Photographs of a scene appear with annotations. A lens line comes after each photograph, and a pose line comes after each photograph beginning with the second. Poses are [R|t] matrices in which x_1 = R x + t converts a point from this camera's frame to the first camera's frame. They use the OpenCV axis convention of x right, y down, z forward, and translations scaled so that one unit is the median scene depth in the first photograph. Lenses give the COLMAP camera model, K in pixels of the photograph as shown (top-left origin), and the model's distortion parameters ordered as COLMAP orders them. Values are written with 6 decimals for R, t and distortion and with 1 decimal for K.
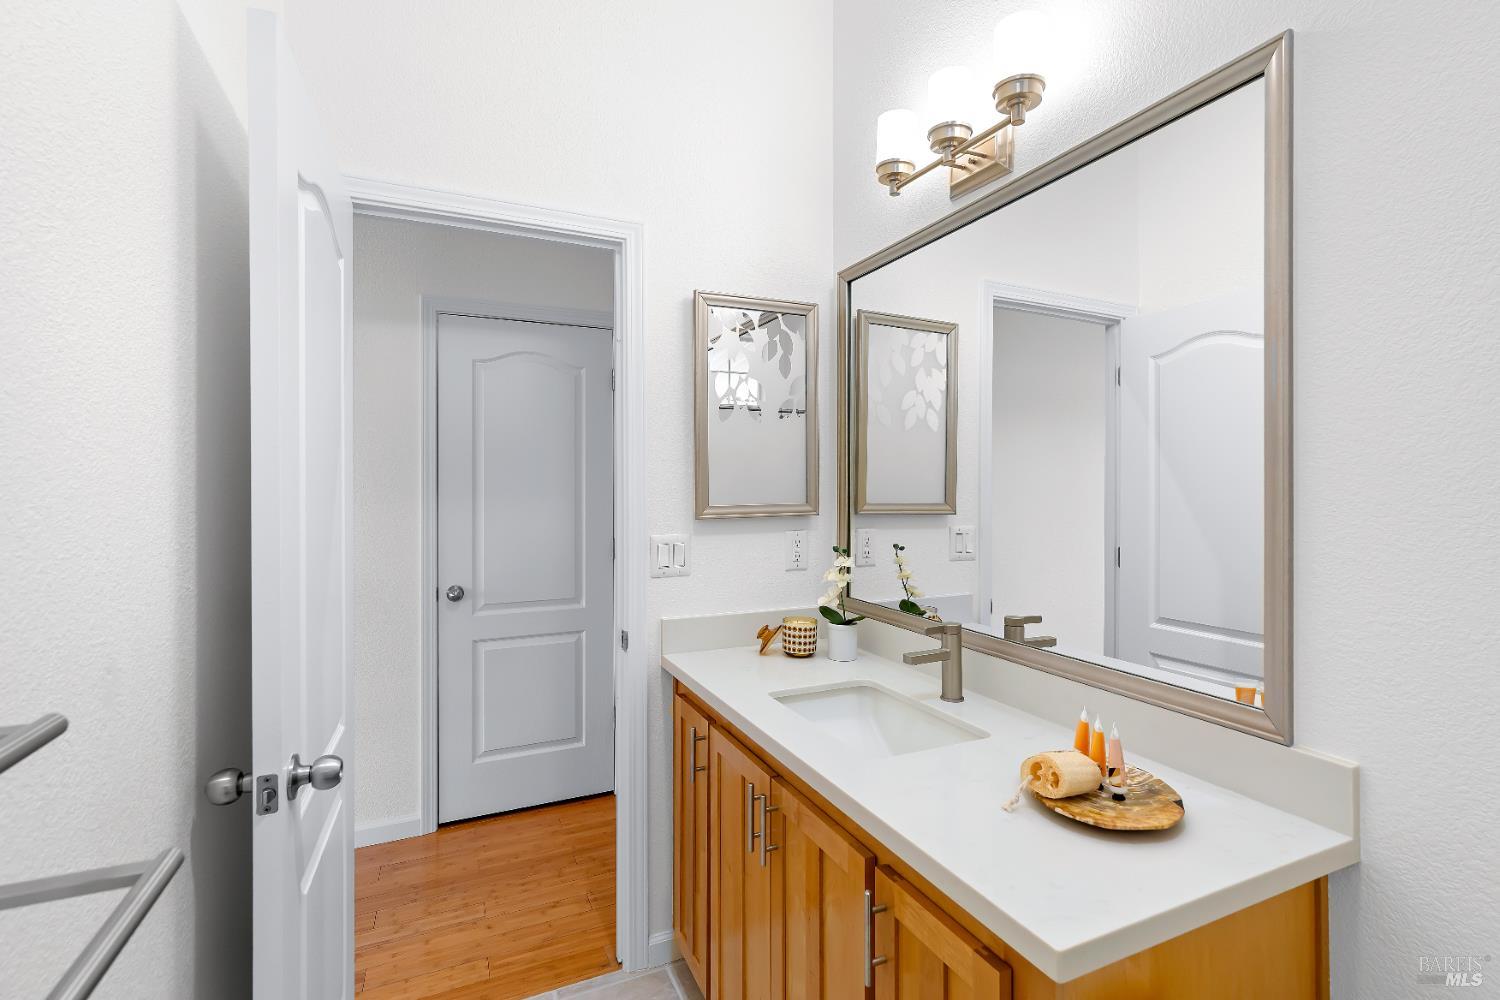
lens RADIAL K [[672.8, 0, 750.0], [0, 672.8, 500.0], [0, 0, 1]] dist [0.002681, 0.000254]
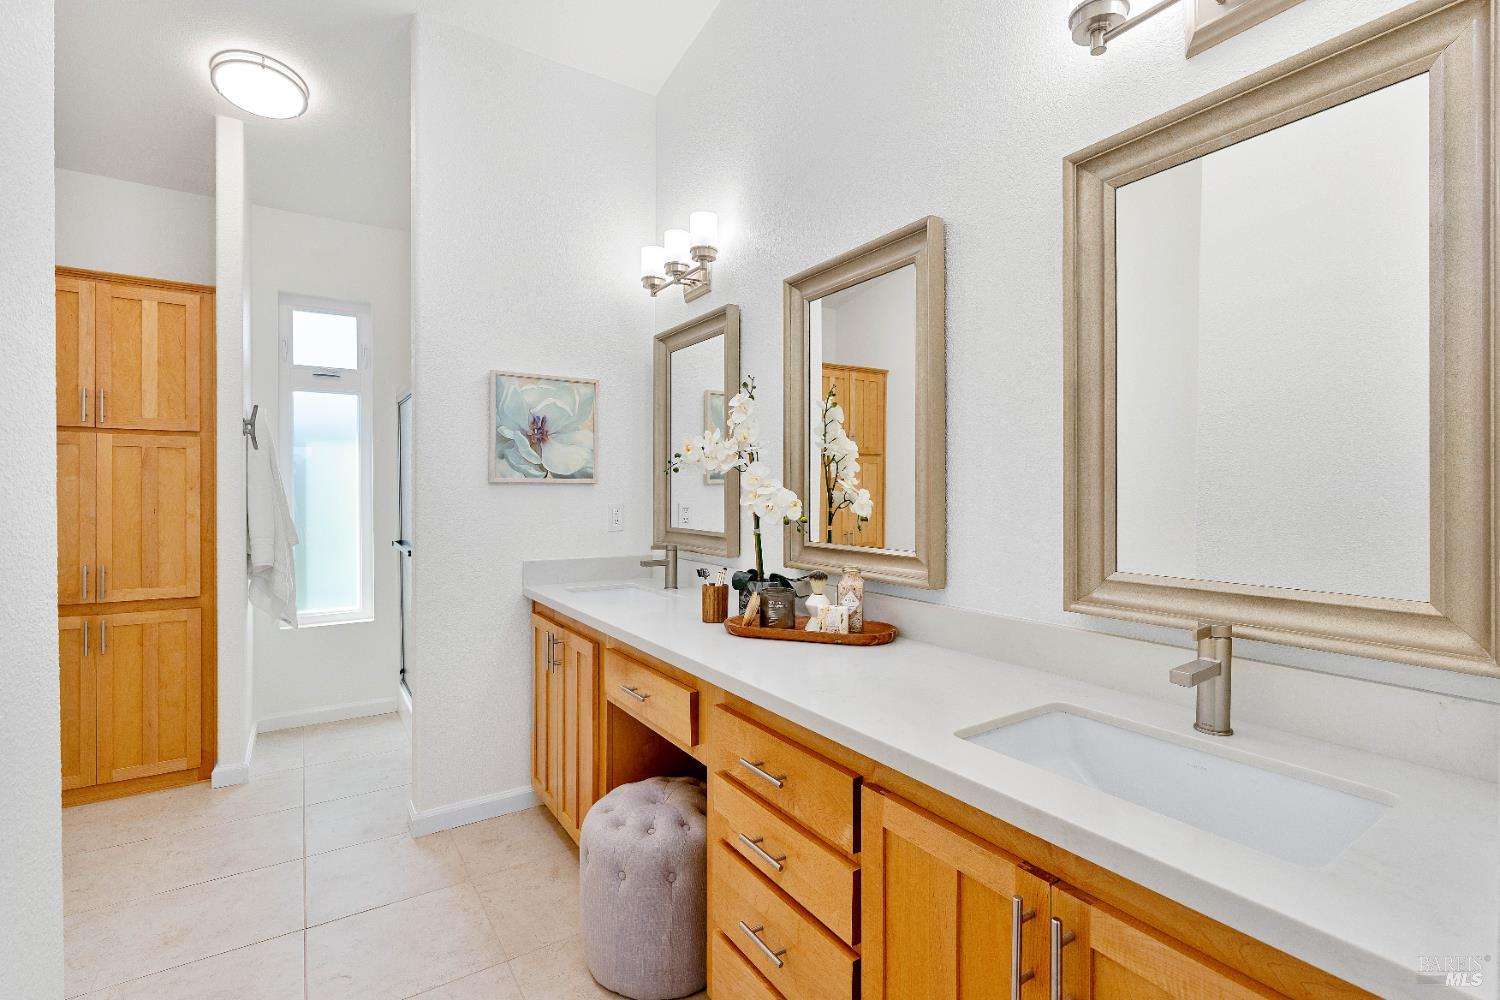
lens RADIAL K [[672.8, 0, 750.0], [0, 672.8, 500.0], [0, 0, 1]] dist [0.002681, 0.000254]
pose [[0.994969, 0.008028, 0.099858, 0.299063], [-0.008310, 0.999963, 0.002406, 0.052406], [-0.099835, -0.003224, 0.994999, -0.721853]]
